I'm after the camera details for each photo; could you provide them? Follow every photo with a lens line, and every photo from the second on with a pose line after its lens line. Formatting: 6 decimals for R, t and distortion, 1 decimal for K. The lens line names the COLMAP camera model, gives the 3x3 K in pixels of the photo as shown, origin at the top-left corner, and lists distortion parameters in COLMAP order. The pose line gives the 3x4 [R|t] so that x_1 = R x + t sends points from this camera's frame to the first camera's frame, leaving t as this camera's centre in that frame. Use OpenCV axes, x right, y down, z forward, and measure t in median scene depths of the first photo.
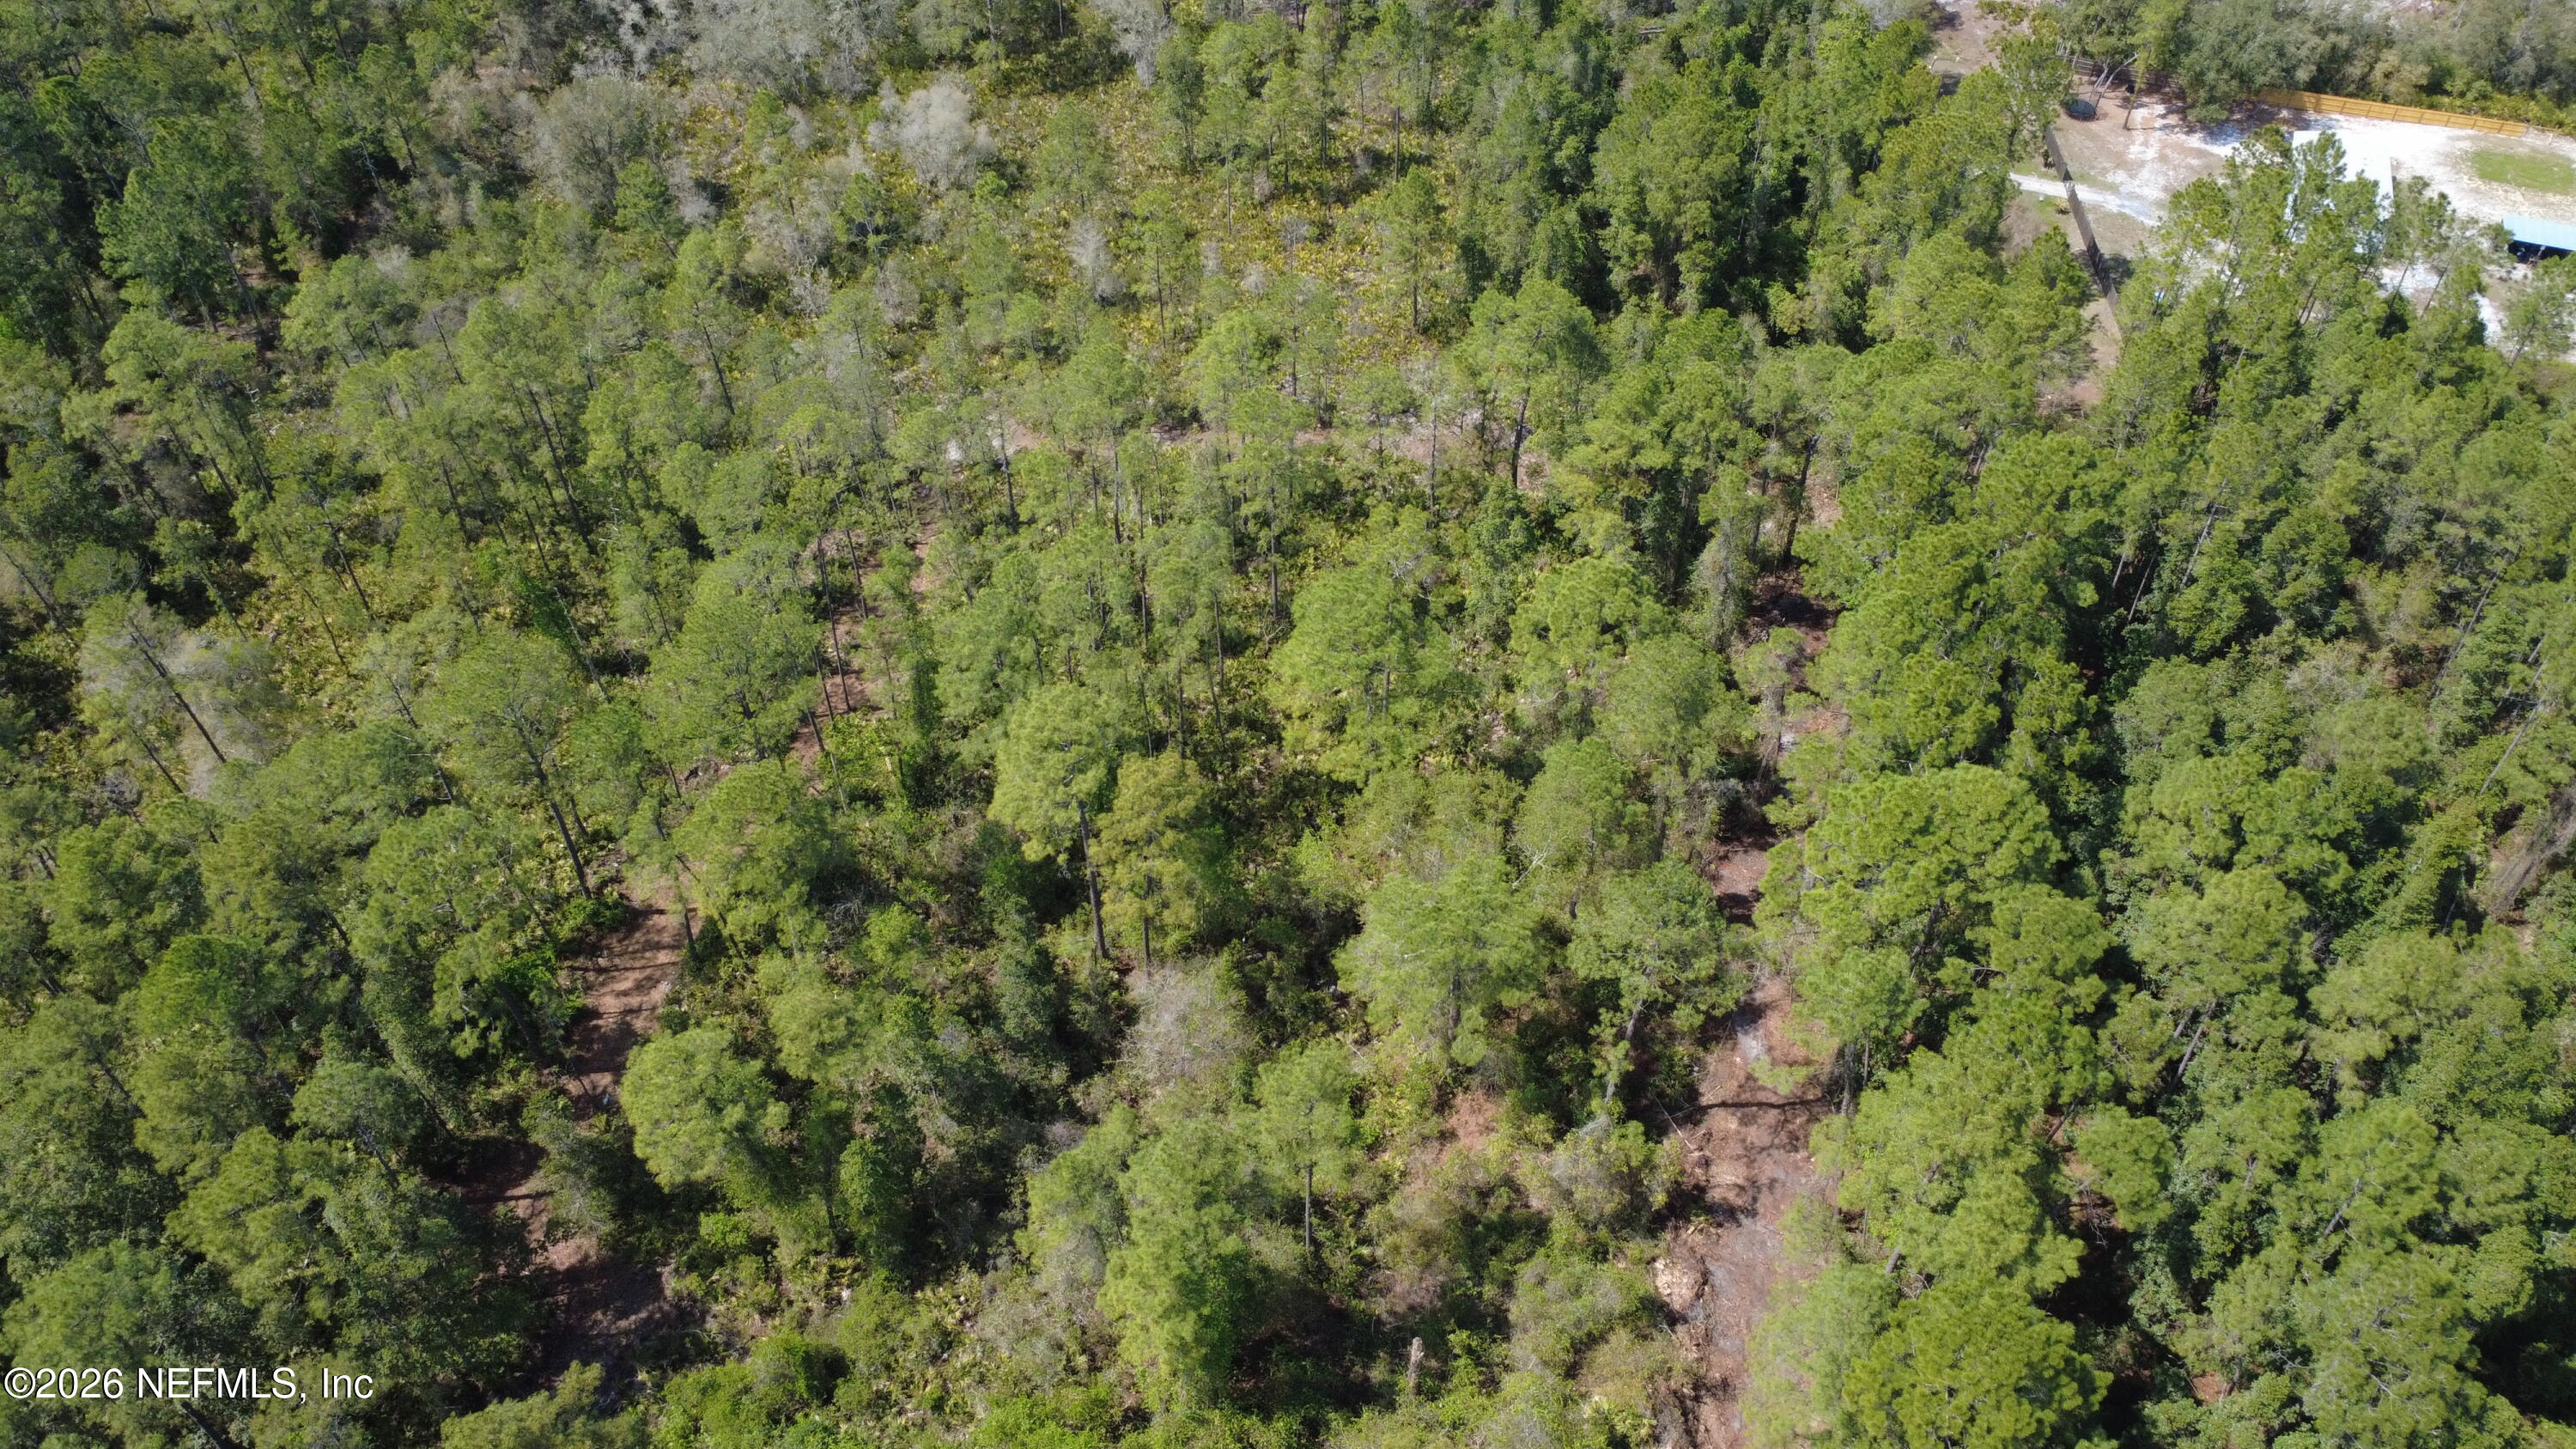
lens RADIAL K [[1958.0, 0, 1288.0], [0, 1958.0, 724.5], [0, 0, 1]] dist [0.012485, -0.002397]
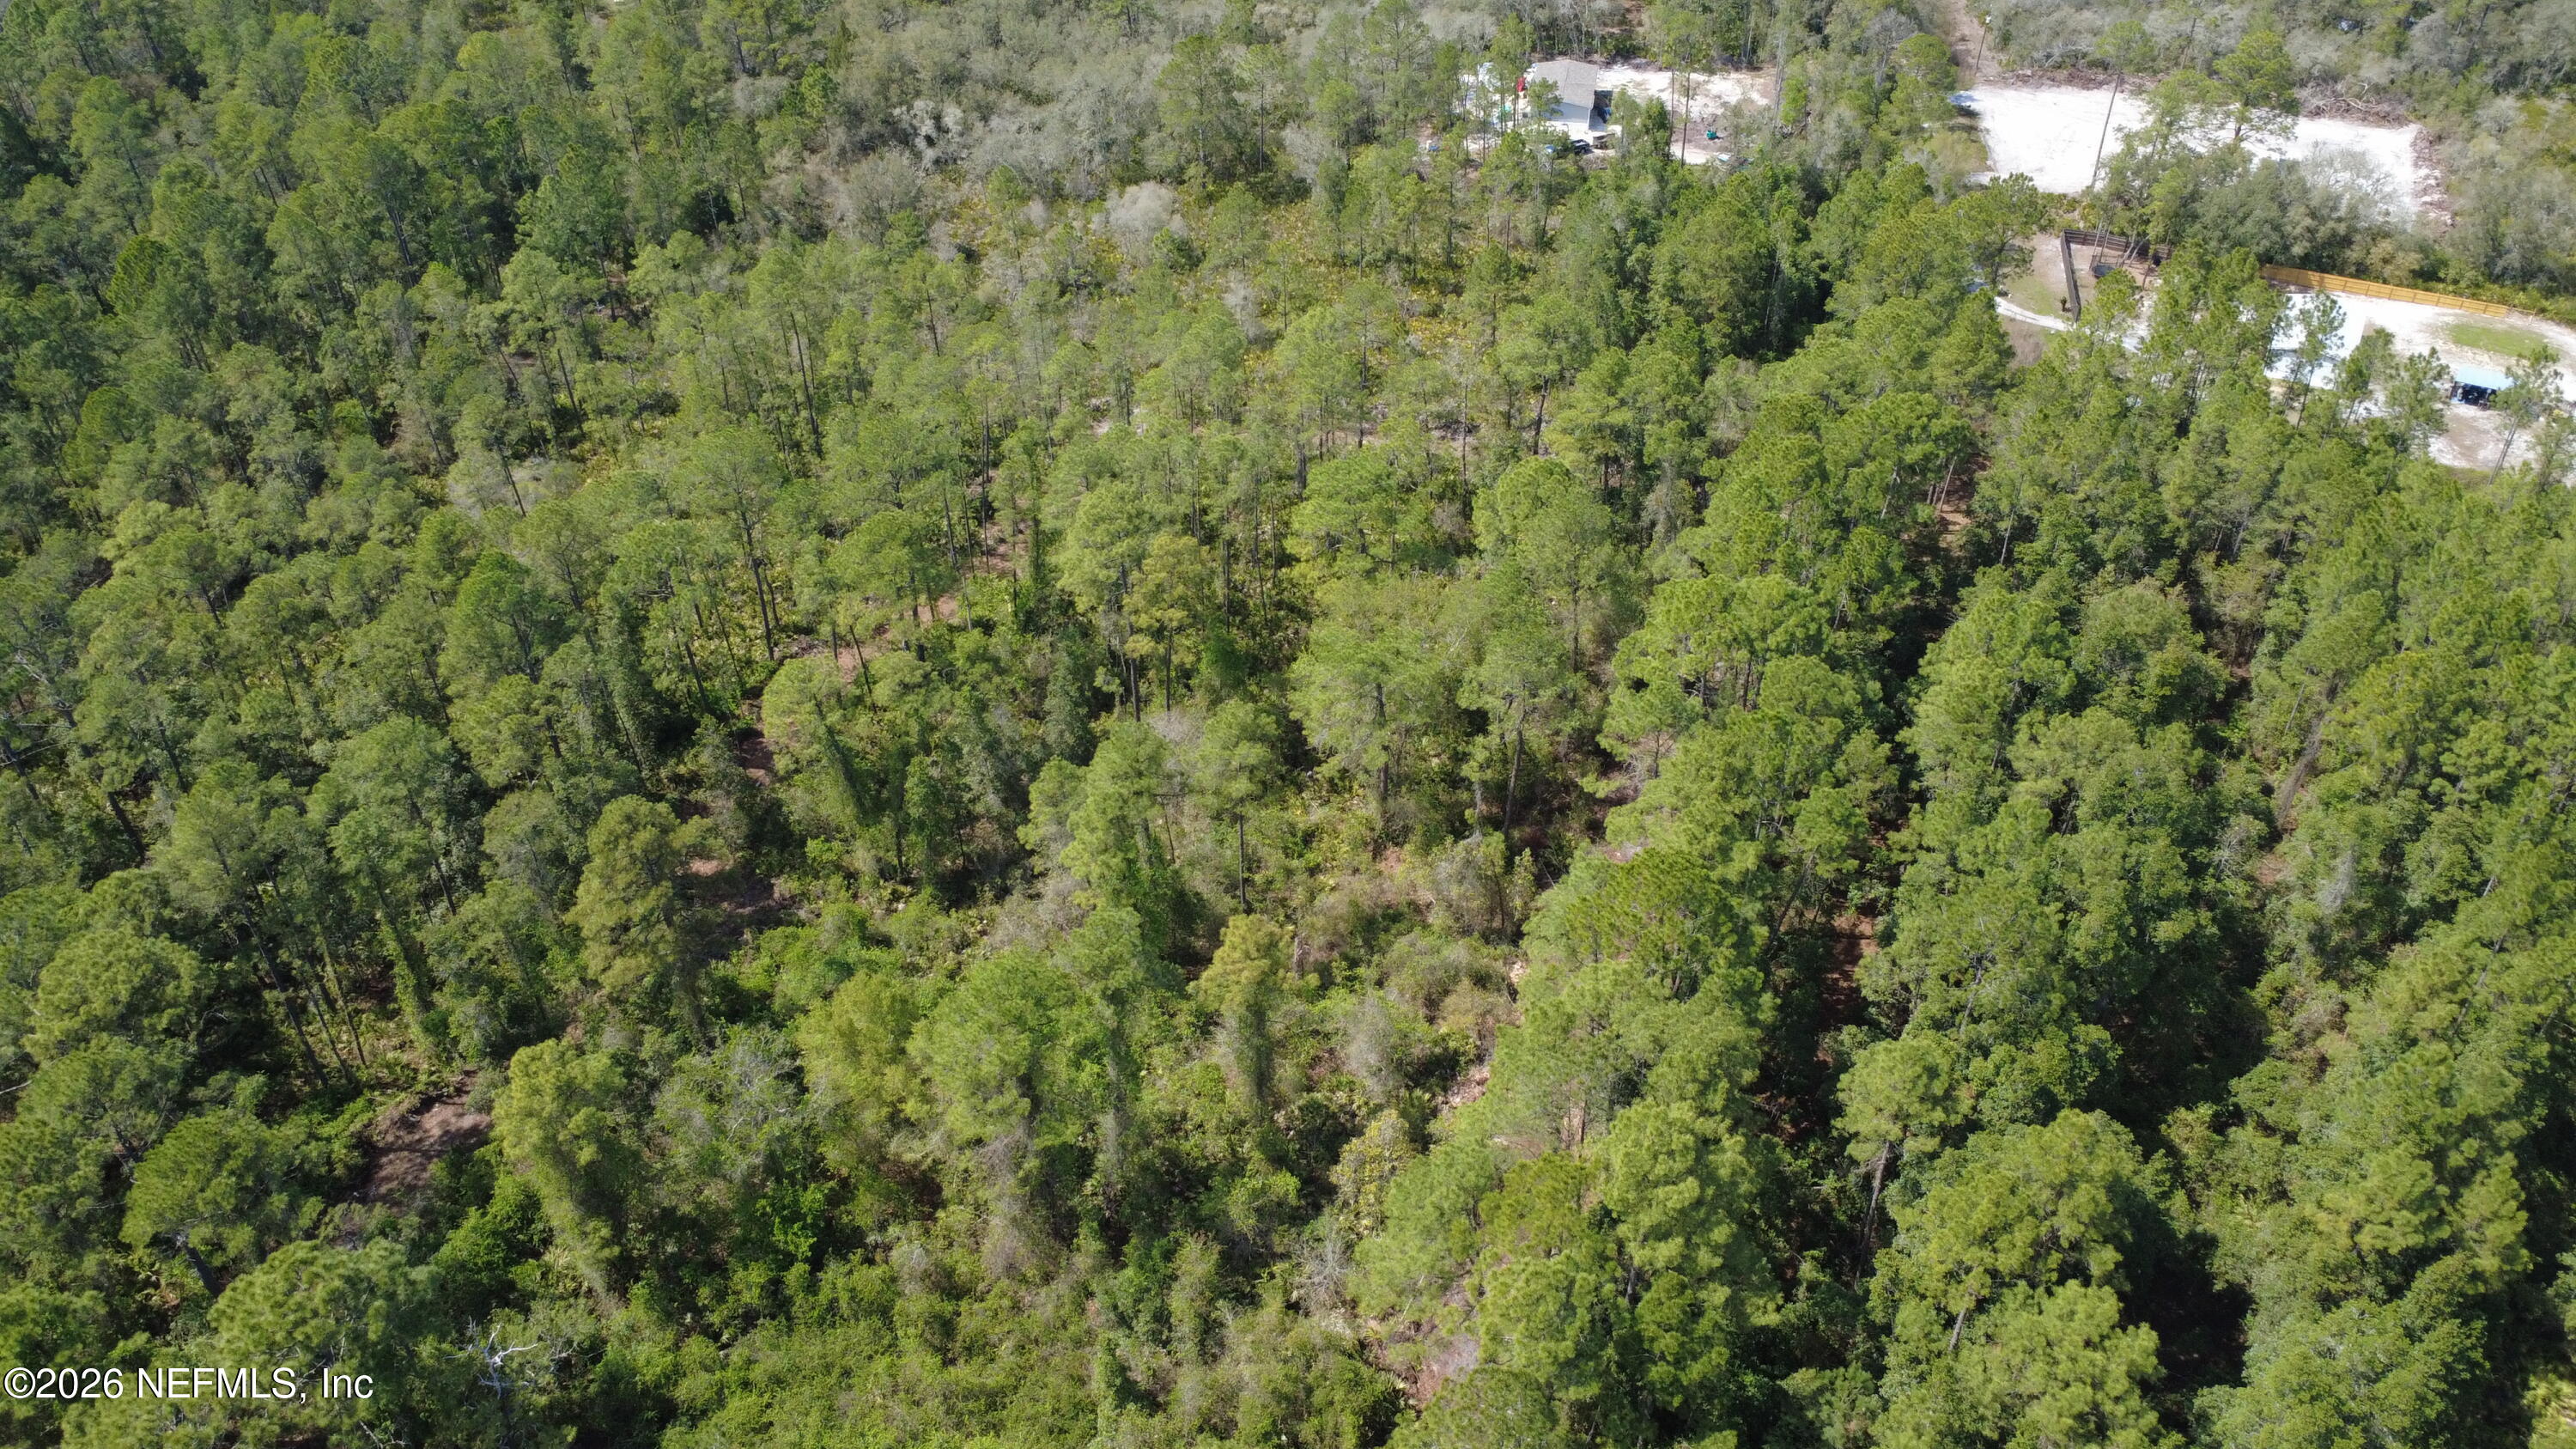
lens RADIAL K [[1958.0, 0, 1288.0], [0, 1958.0, 724.5], [0, 0, 1]] dist [0.012485, -0.002397]
pose [[0.985778, 0.096523, -0.137570, 0.123038], [-0.116295, 0.982748, -0.143810, 0.195116], [0.121316, 0.157764, 0.979996, -0.178480]]
